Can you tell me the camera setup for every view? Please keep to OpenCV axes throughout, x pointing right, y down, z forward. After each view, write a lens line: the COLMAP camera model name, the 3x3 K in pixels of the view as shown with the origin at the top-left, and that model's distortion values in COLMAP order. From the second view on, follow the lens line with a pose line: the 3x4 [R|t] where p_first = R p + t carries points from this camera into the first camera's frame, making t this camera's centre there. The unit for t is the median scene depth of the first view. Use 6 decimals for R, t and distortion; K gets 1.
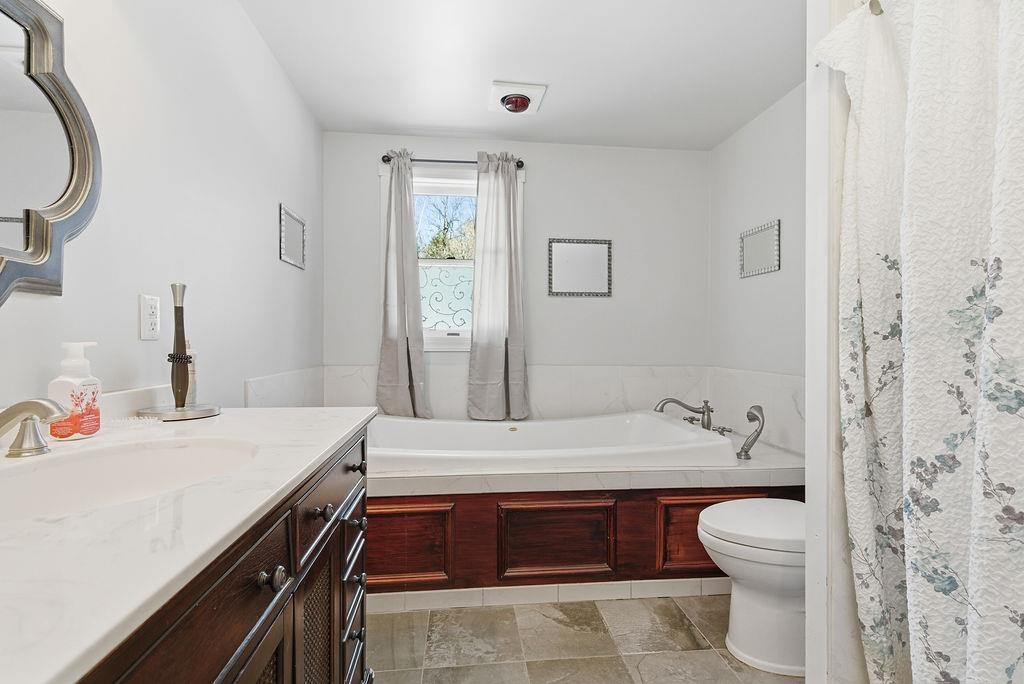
lens RADIAL K [[456.7, 0, 512.0], [0, 456.7, 342.0], [0, 0, 1]] dist [0.002241, -0.004385]
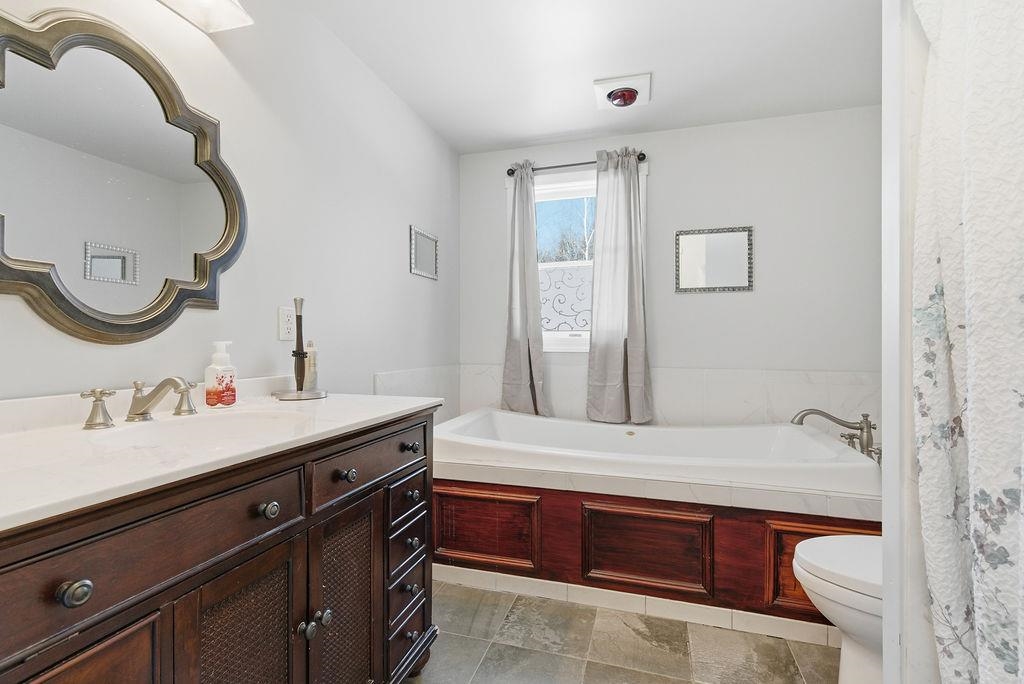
lens RADIAL K [[467.2, 0, 512.0], [0, 467.2, 342.0], [0, 0, 1]] dist [0.000078, -0.001204]
pose [[0.921505, -0.002873, -0.388357, 0.231633], [0.001047, 0.999987, -0.004914, 0.005021], [0.388366, 0.004122, 0.921496, -0.009420]]
